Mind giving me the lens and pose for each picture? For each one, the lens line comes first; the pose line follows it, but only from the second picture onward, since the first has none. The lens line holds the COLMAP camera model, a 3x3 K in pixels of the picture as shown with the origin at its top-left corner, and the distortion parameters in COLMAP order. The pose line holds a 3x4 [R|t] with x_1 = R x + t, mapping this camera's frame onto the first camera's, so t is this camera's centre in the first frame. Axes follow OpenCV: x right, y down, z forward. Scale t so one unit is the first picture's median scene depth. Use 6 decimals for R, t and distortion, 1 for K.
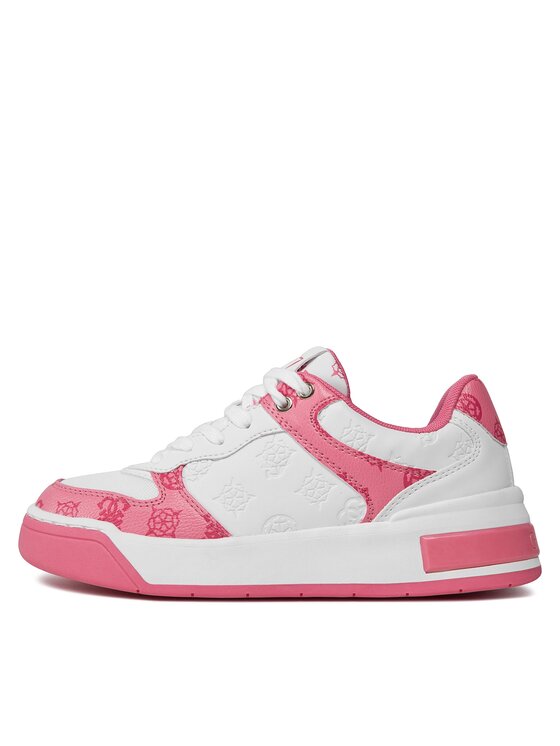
lens RADIAL K [[860.8, 0, 280.0], [0, 860.8, 373.0], [0, 0, 1]] dist [-0.007491, -0.011088]
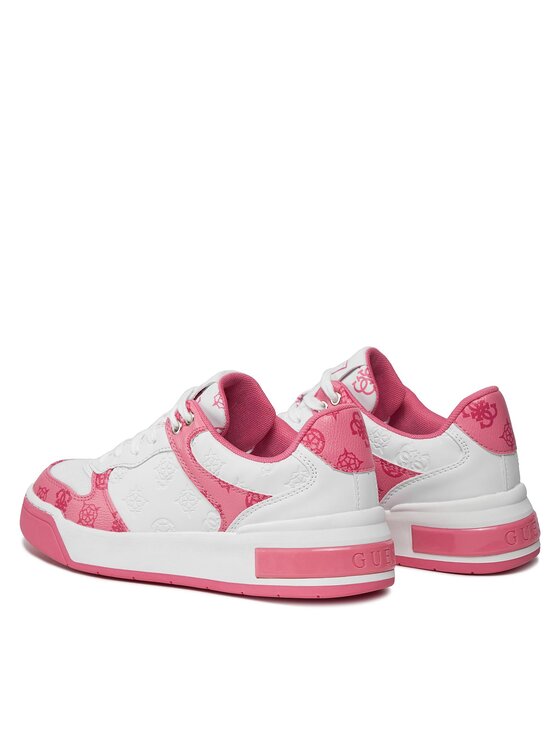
lens RADIAL K [[2200.8, 0, 280.0], [0, 2200.8, 373.0], [0, 0, 1]] dist [0.673795, -0.083412]
pose [[0.823500, 0.075150, -0.562317, 1.911239], [0.067796, 0.971049, 0.229059, -0.757852], [0.563251, -0.226752, 0.794564, -1.399744]]
